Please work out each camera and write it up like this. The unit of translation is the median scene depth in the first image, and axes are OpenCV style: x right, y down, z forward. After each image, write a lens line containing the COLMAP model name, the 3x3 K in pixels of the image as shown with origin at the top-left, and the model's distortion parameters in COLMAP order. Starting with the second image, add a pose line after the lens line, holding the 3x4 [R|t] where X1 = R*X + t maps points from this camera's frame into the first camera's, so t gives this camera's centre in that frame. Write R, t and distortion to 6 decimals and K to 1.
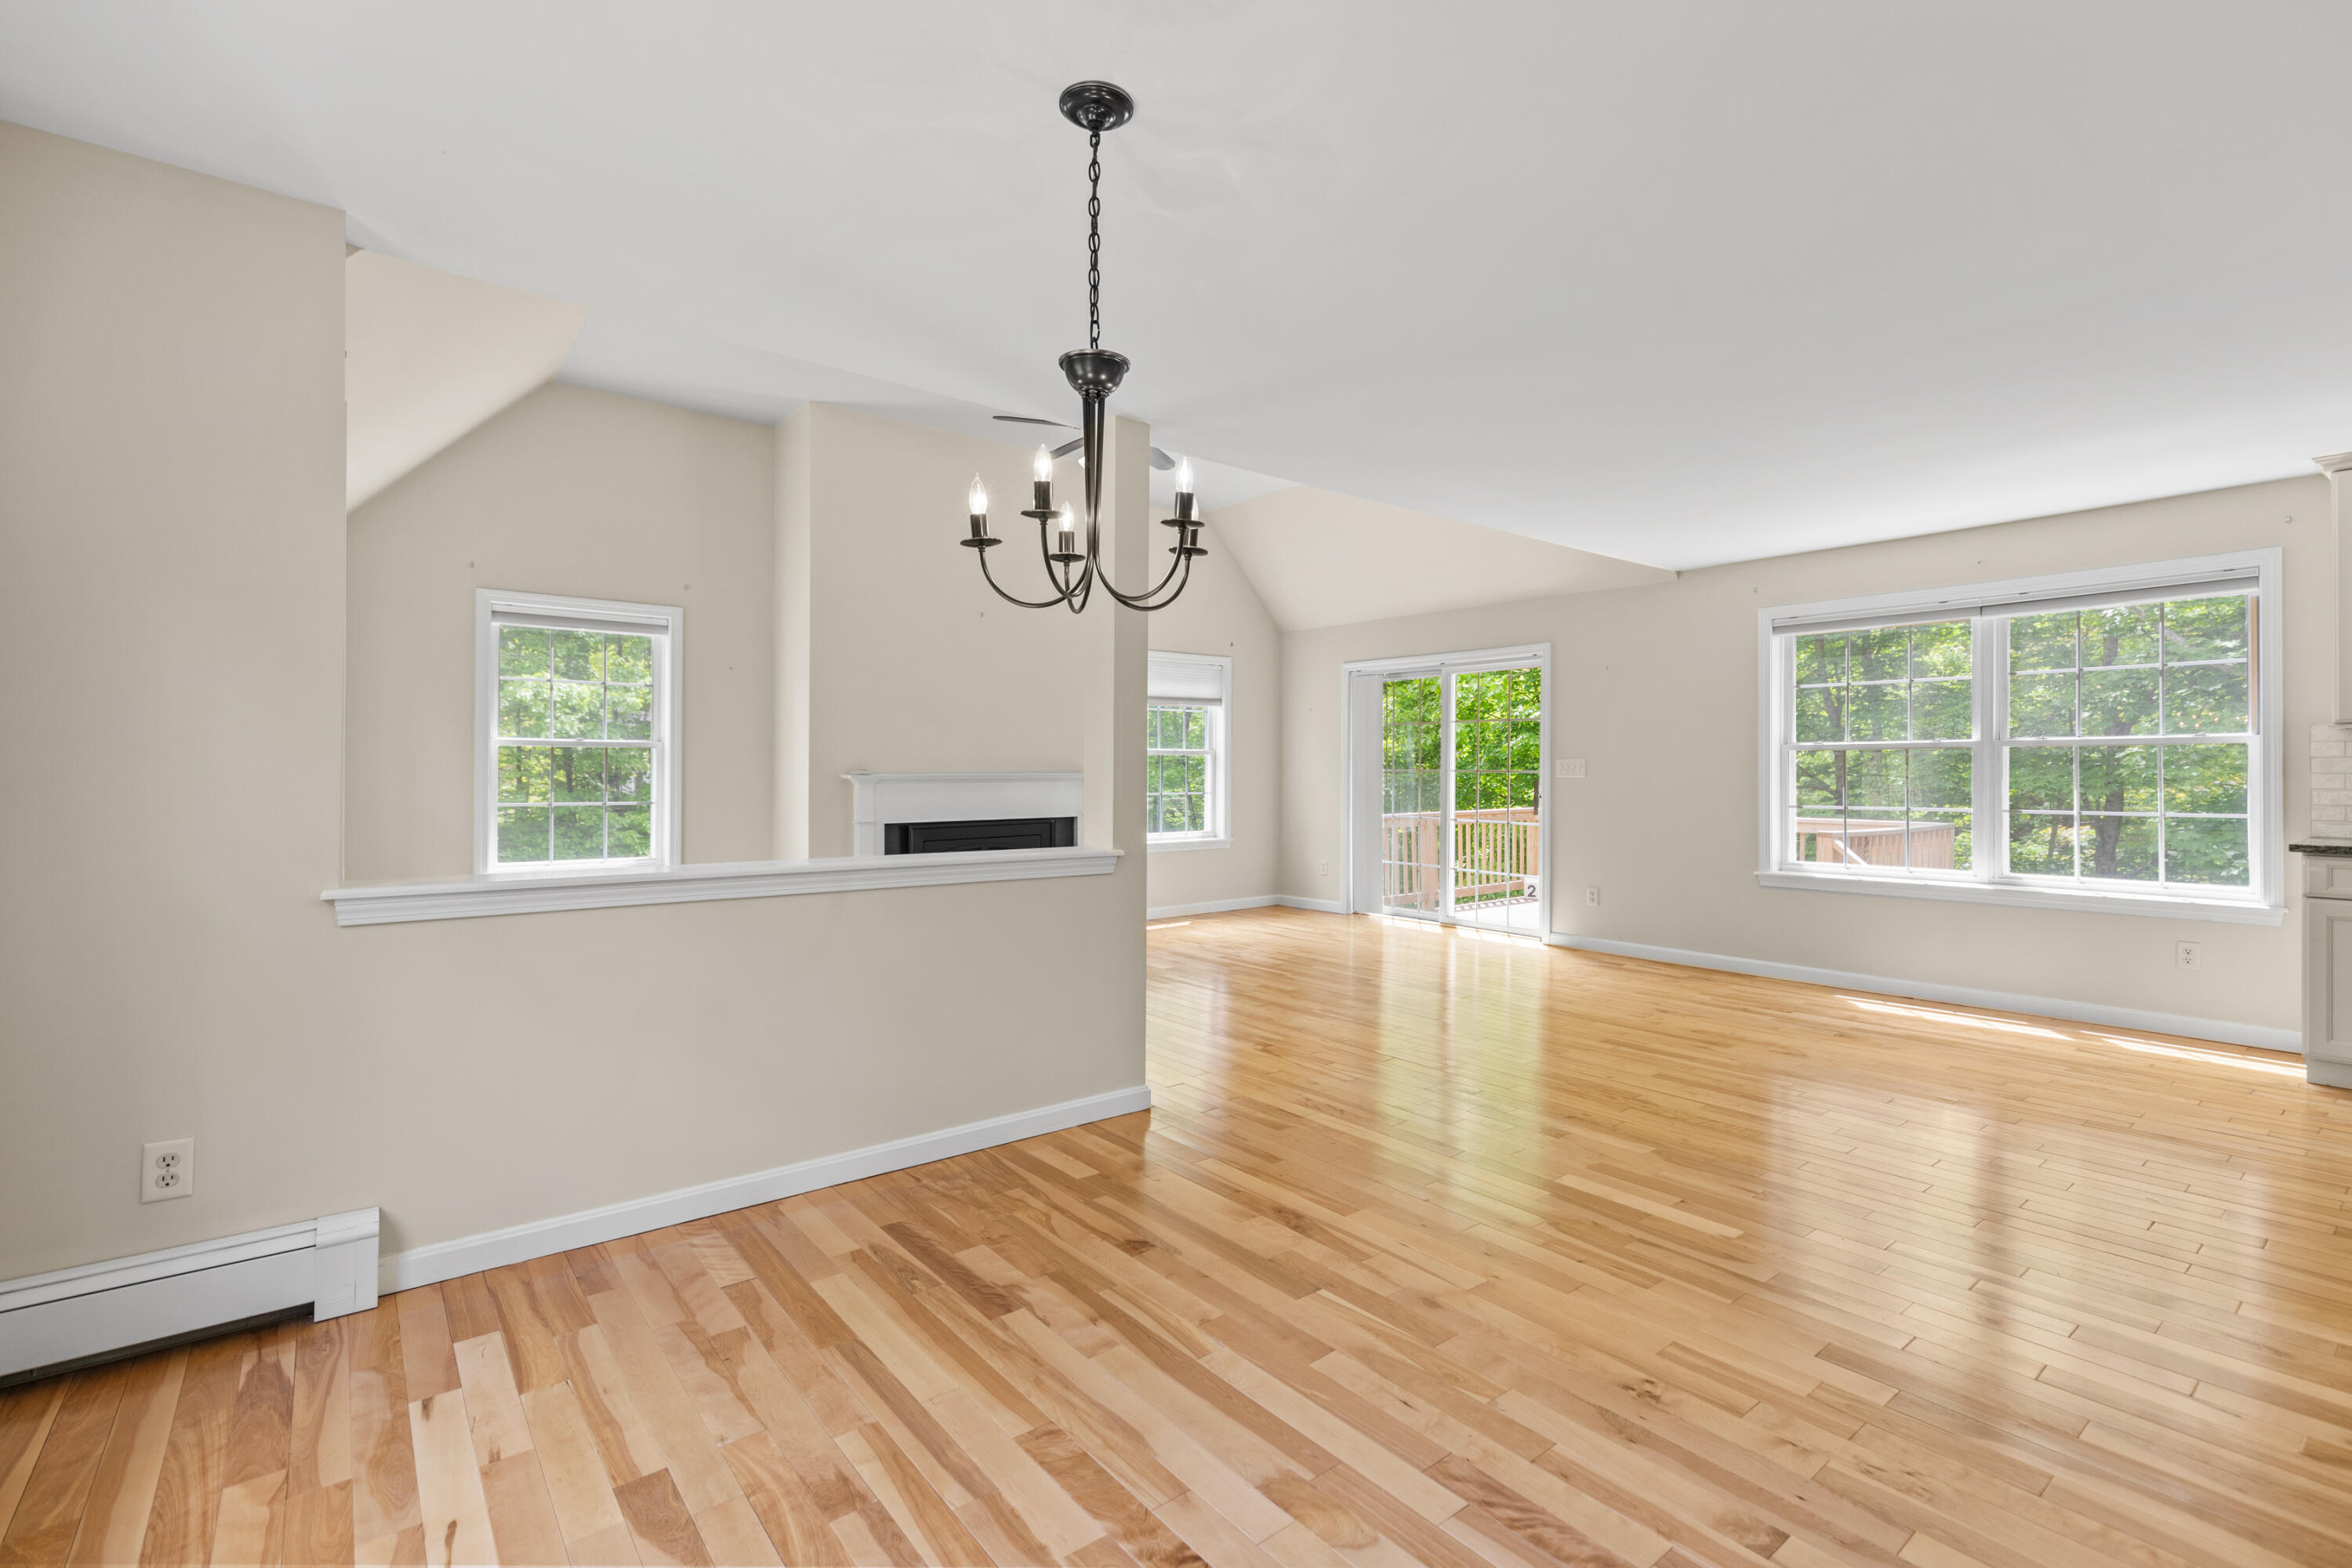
lens RADIAL K [[1059.5, 0, 1191.8], [0, 1059.5, 763.9], [0, 0, 1]] dist [0.006413, 0.000513]
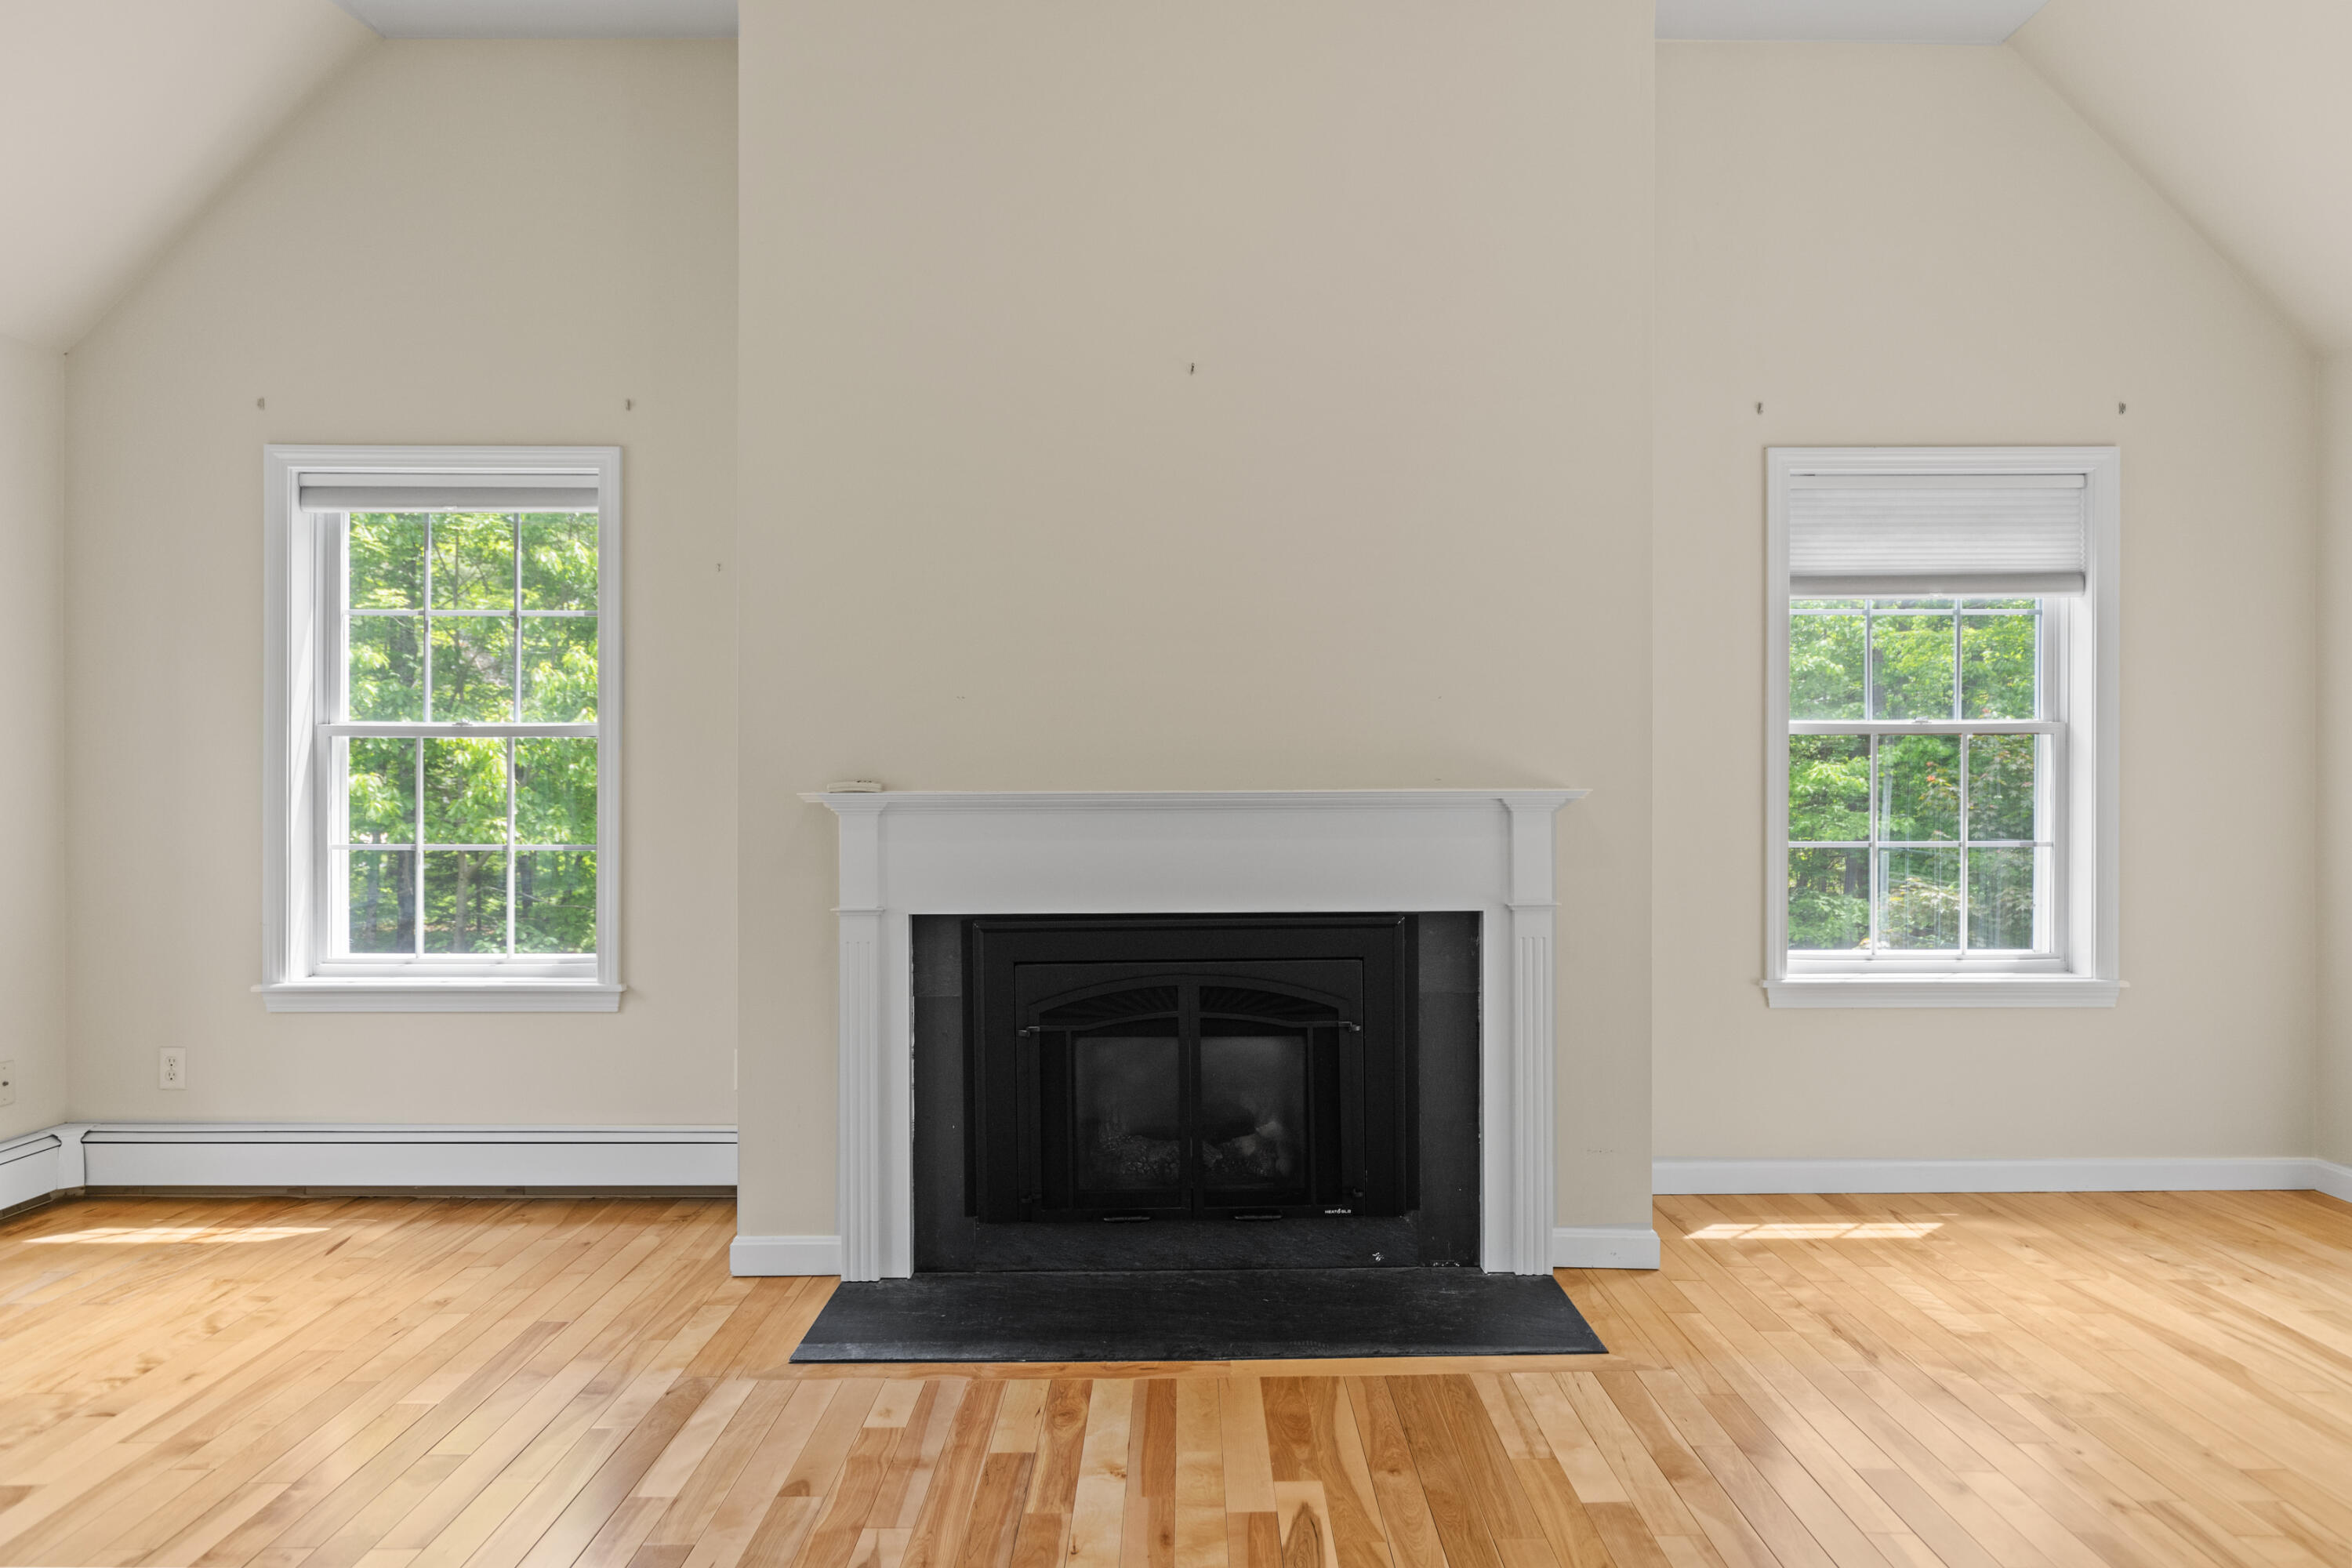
lens RADIAL K [[1388.3, 0, 1194.1], [0, 1388.3, 788.1], [0, 0, 1]] dist [0.006746, -0.001727]
pose [[0.779659, -0.000469, -0.626204, 0.094984], [0.005575, 0.999965, 0.006191, 0.004724], [0.626180, -0.008318, 0.779635, 0.521449]]
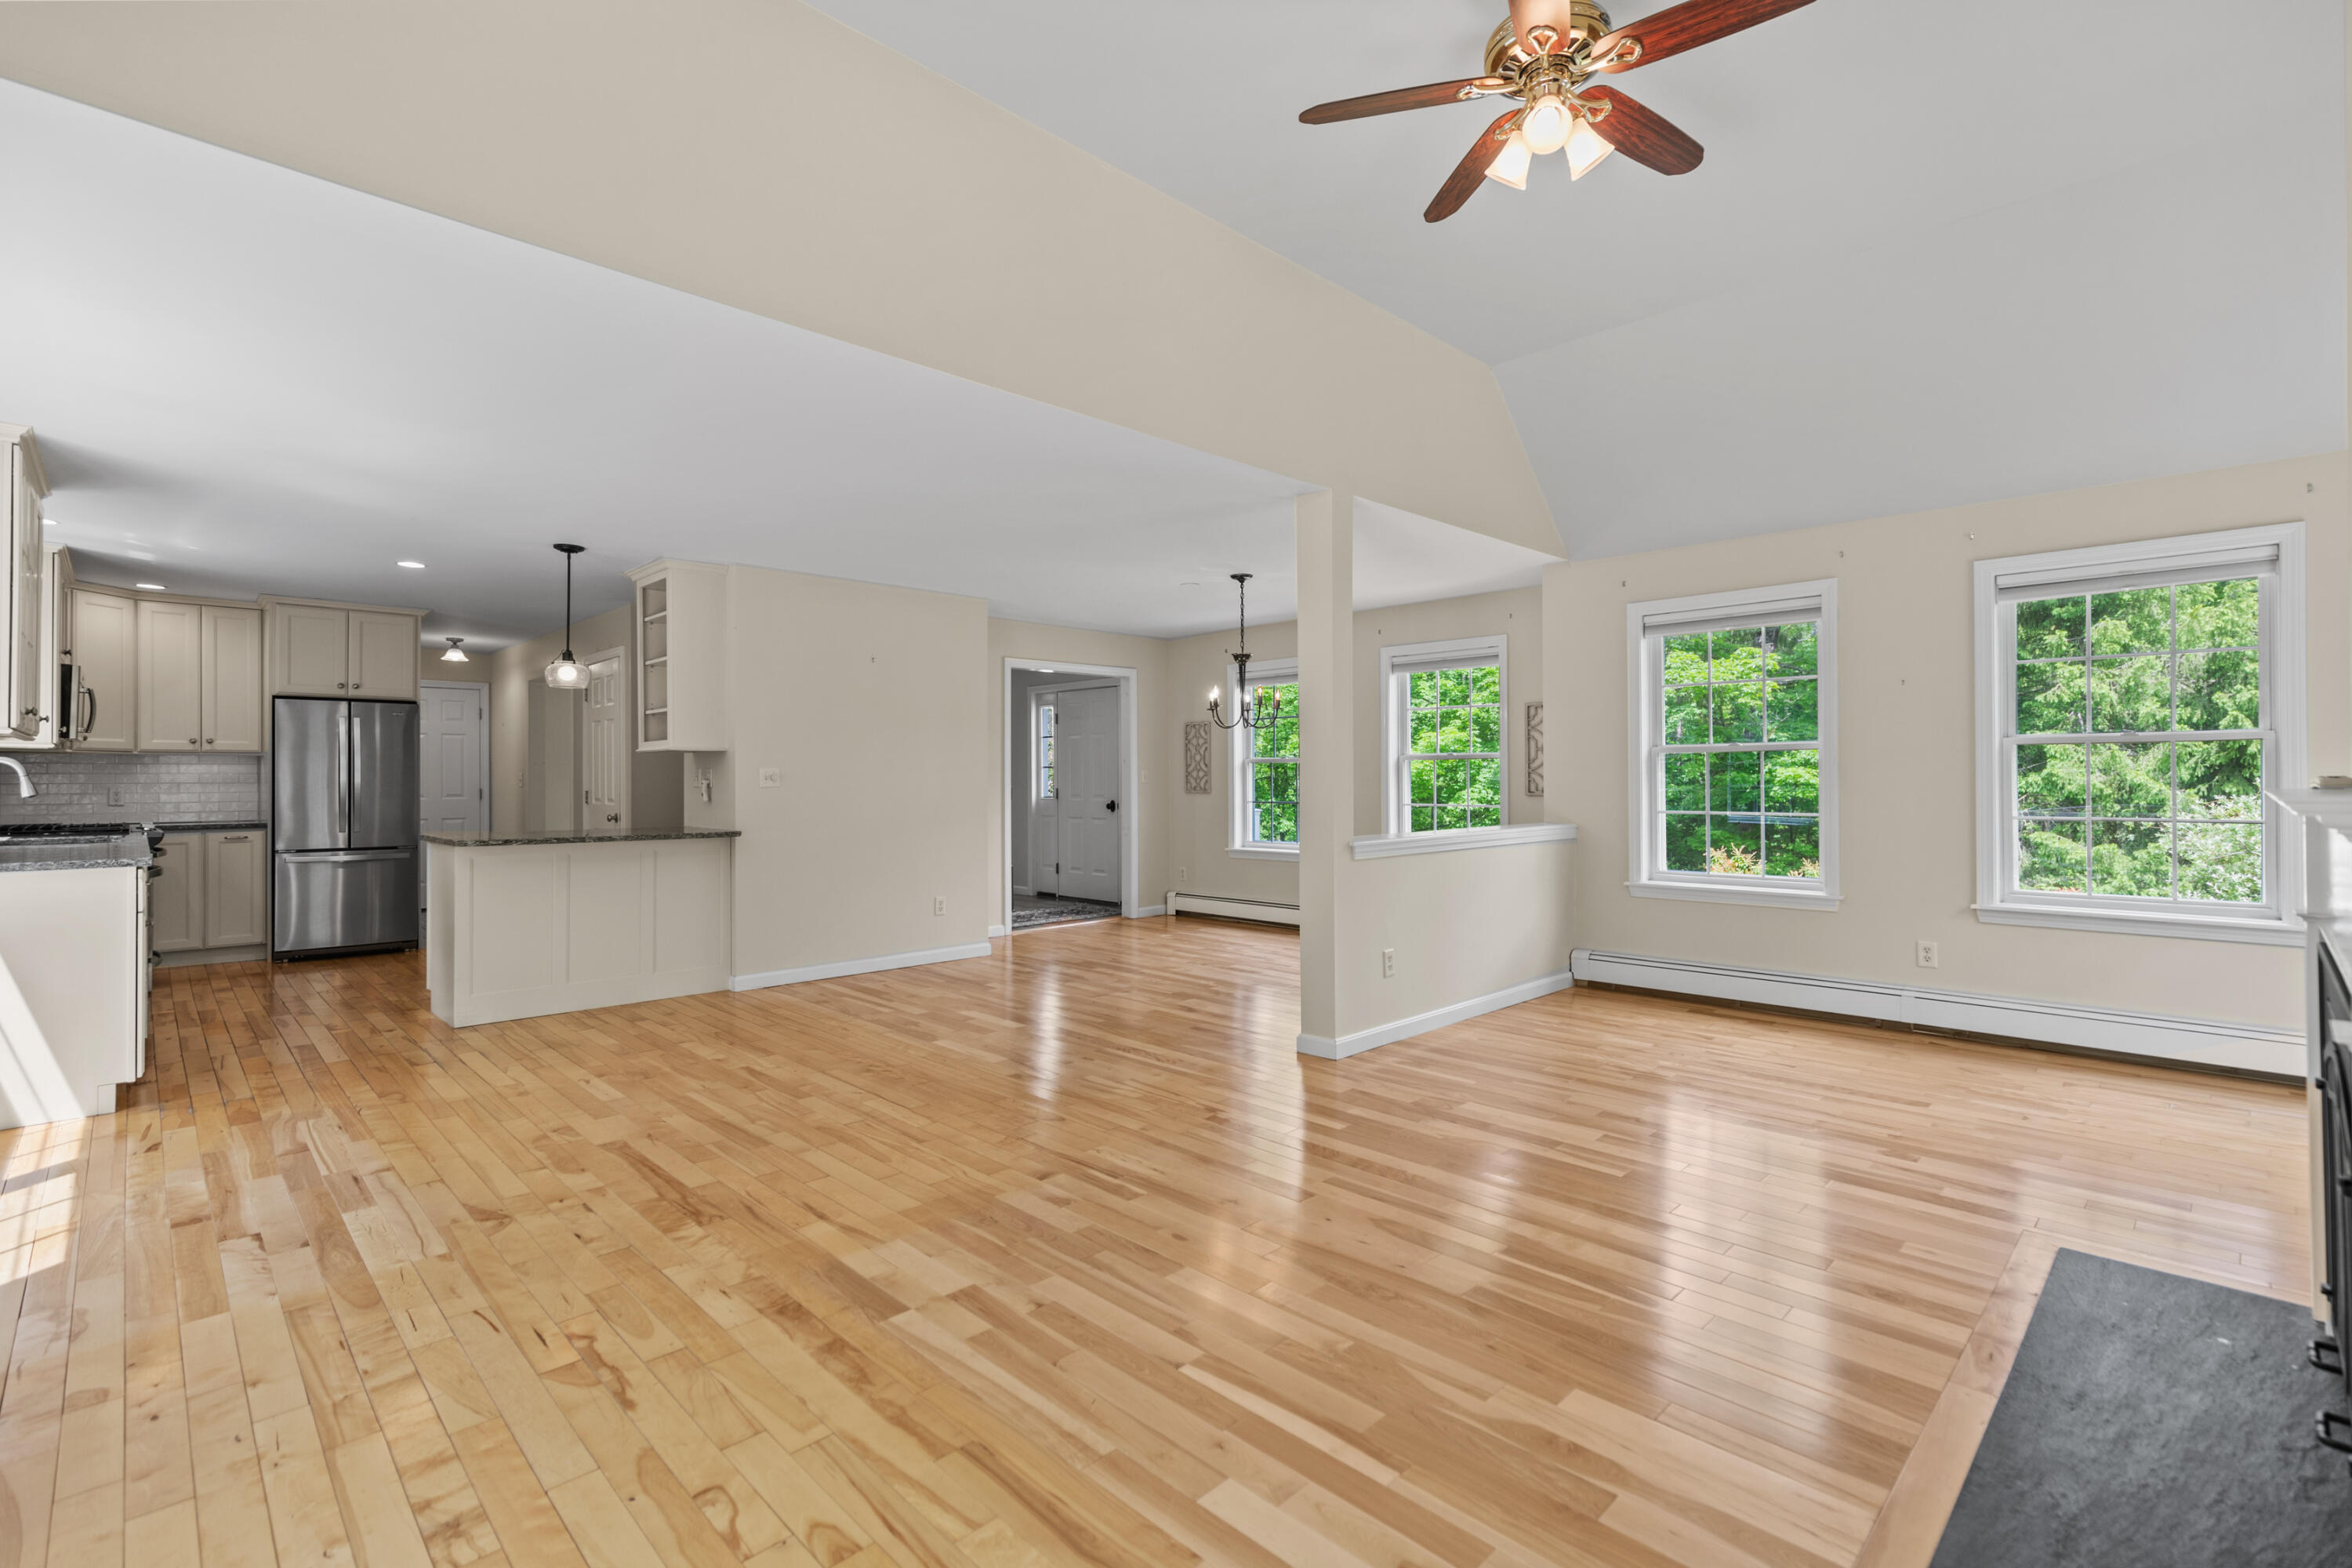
lens RADIAL K [[1059.5, 0, 1188.7], [0, 1059.5, 780.7], [0, 0, 1]] dist [0.006413, 0.000513]
pose [[-0.995148, 0.002092, -0.098369, 0.097335], [0.002398, 0.999993, -0.002994, 0.005844], [0.098362, -0.003215, -0.995145, 1.042087]]
